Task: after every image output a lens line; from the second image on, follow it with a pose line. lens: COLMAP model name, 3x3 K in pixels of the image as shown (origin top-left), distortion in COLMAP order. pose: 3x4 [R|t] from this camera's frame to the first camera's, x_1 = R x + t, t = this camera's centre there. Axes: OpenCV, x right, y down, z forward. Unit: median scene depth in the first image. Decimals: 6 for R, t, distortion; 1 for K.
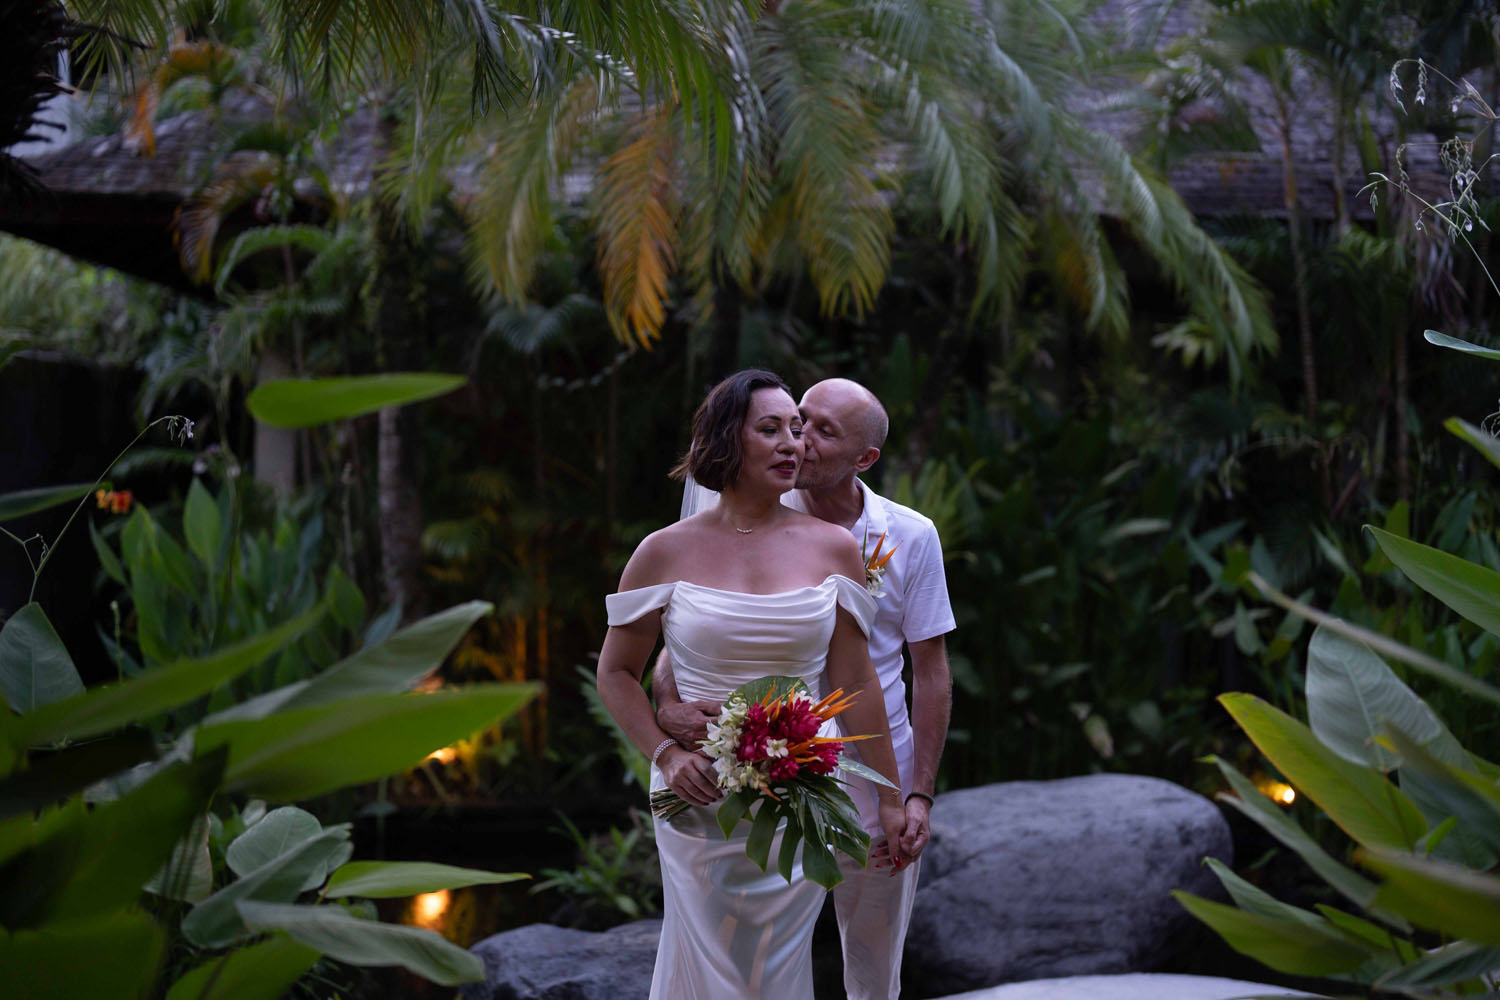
lens RADIAL K [[1902.4, 0, 750.0], [0, 1902.4, 500.0], [0, 0, 1]] dist [-0.078315, 0.032055]
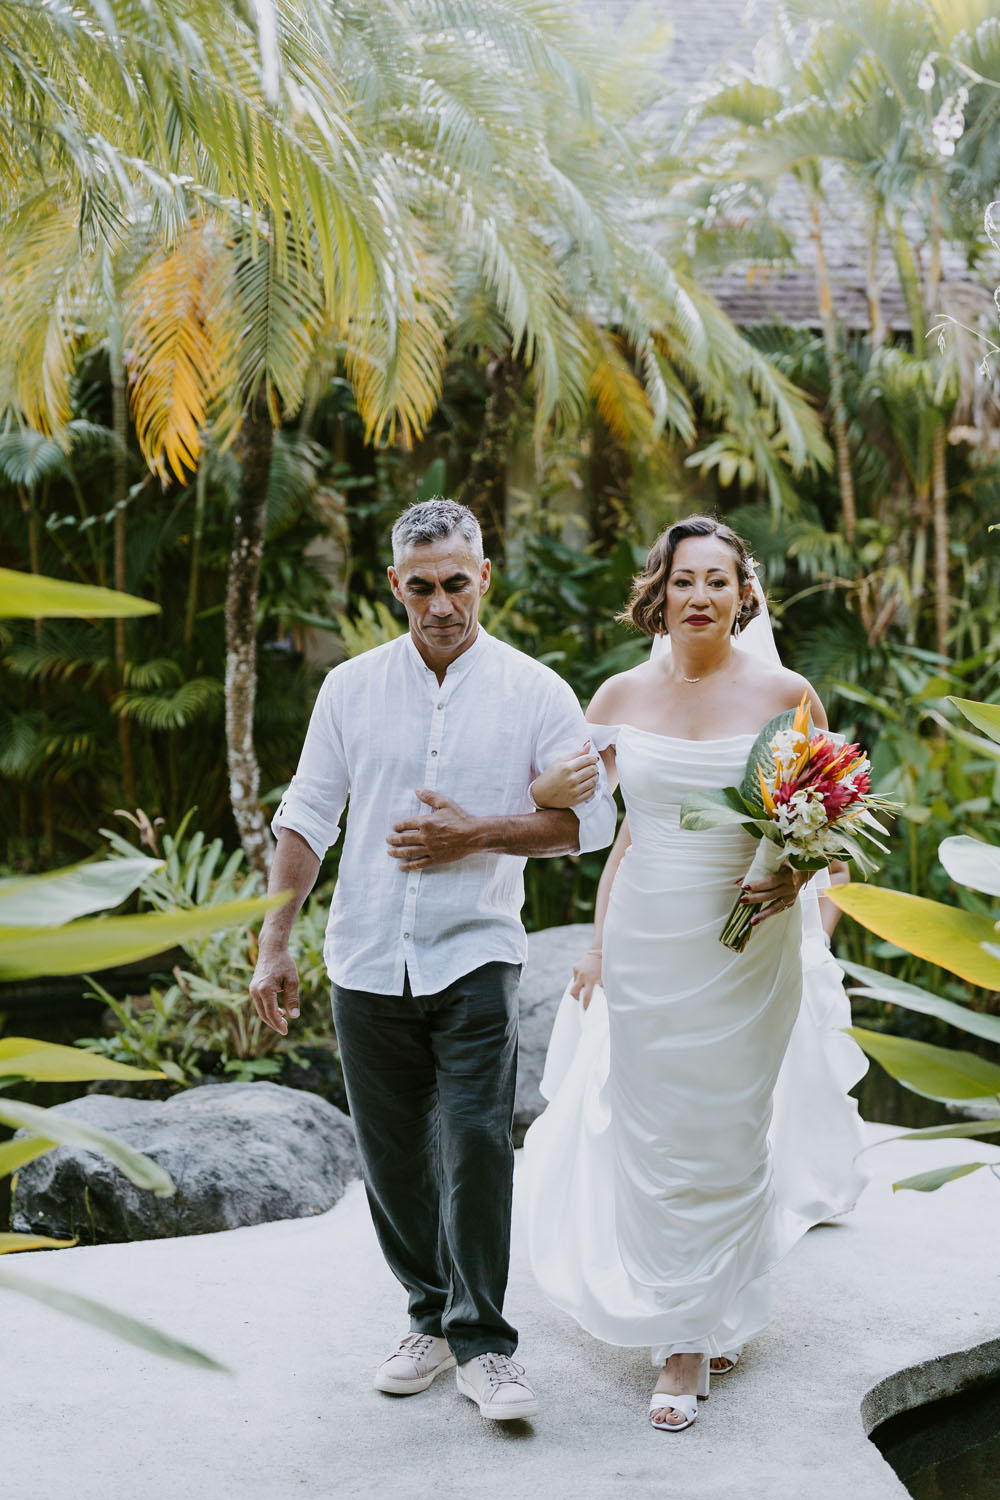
lens RADIAL K [[2054.0, 0, 504.2], [0, 2054.0, 720.3], [0, 0, 1]] dist [-0.119844, 0.721125]
pose [[0.990979, -0.026258, 0.131419, -0.020046], [0.020285, 0.998708, 0.046583, -0.003540], [-0.132472, -0.043497, 0.990232, -0.016532]]
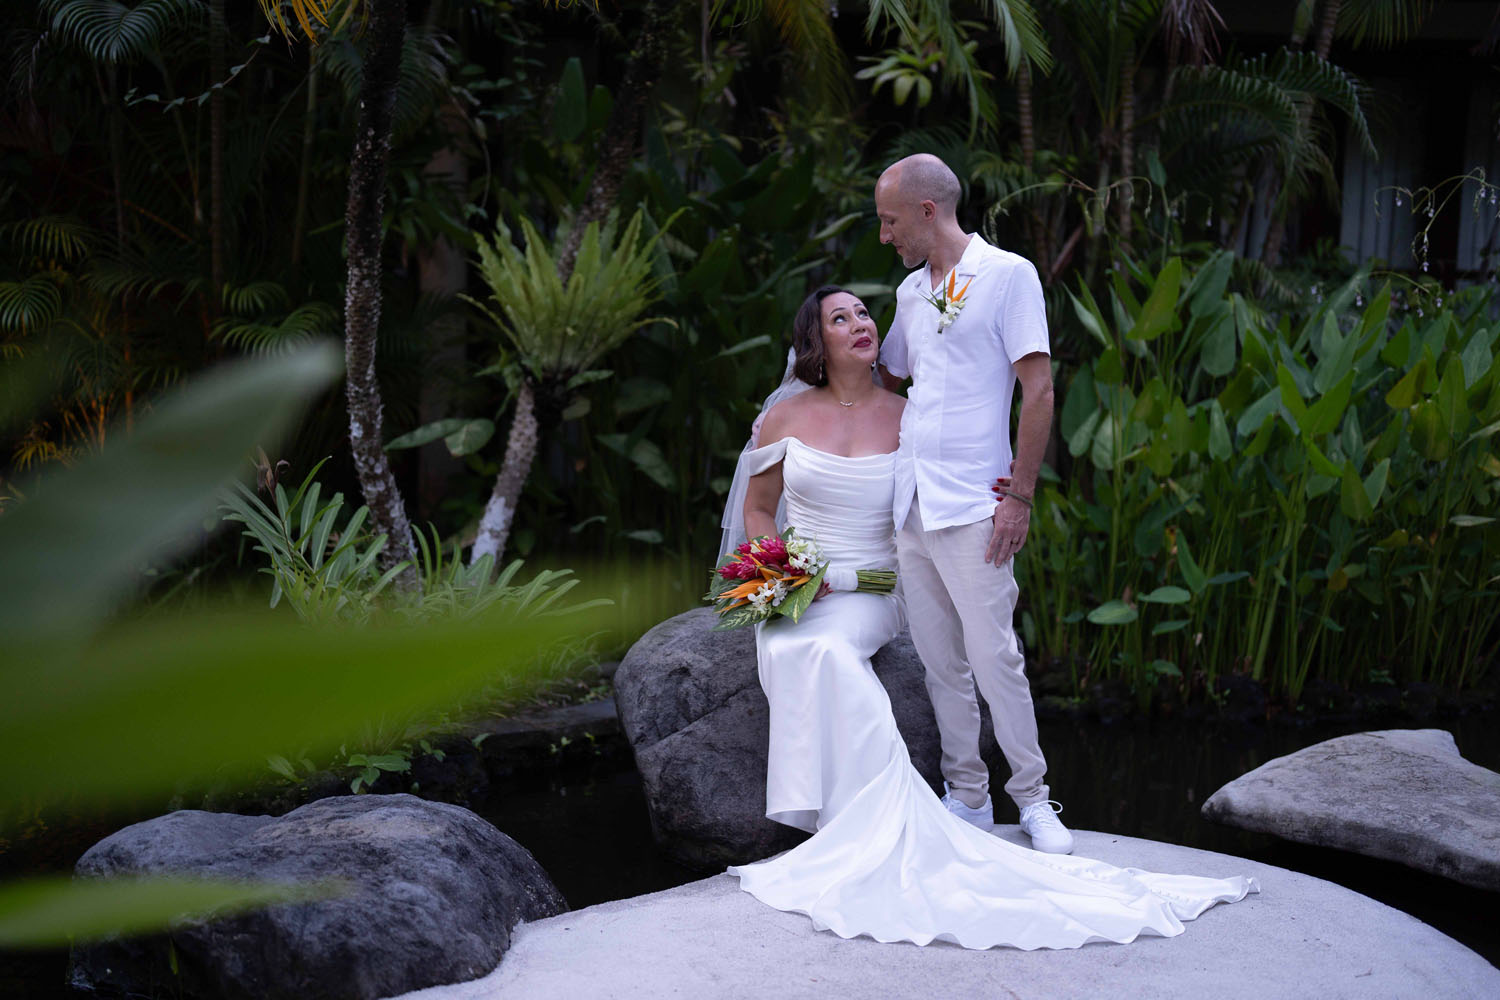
lens RADIAL K [[2054.0, 0, 768.7], [0, 2054.0, 500.5], [0, 0, 1]] dist [-0.119844, 0.721125]
pose [[0.977917, -0.019616, 0.208073, -0.027332], [-0.003188, 0.994069, 0.108700, 0.008144], [-0.208971, -0.106963, 0.972054, 0.098462]]
